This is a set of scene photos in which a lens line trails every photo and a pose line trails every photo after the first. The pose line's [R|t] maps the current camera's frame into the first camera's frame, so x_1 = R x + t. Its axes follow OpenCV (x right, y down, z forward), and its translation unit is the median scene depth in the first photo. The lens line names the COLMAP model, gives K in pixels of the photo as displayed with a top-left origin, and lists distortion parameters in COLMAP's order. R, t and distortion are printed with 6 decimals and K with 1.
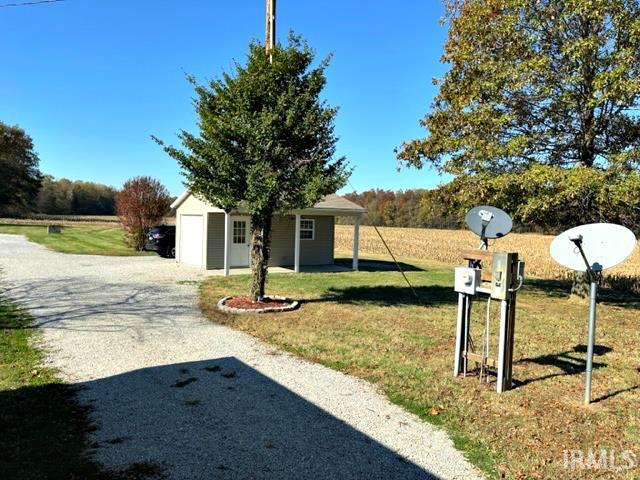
lens RADIAL K [[483.7, 0, 320.0], [0, 483.7, 240.0], [0, 0, 1]] dist [0.040043, -0.045215]
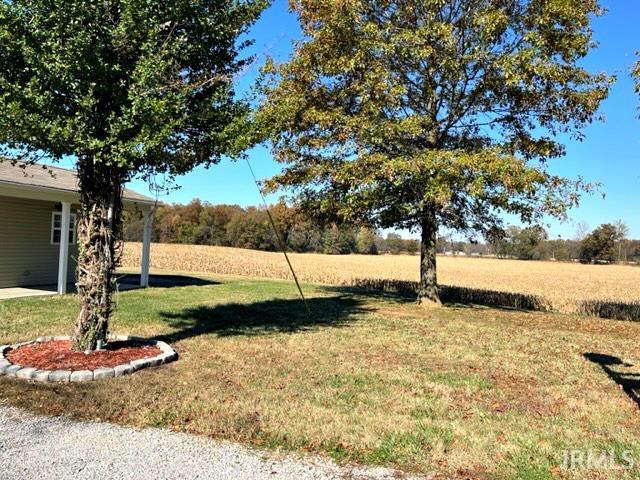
lens RADIAL K [[483.7, 0, 320.0], [0, 483.7, 240.0], [0, 0, 1]] dist [0.040043, -0.045215]
pose [[0.813013, 0.005889, 0.582216, -0.232457], [0.014717, 0.999422, -0.030661, 0.032841], [-0.582060, 0.033496, 0.812456, 0.457223]]
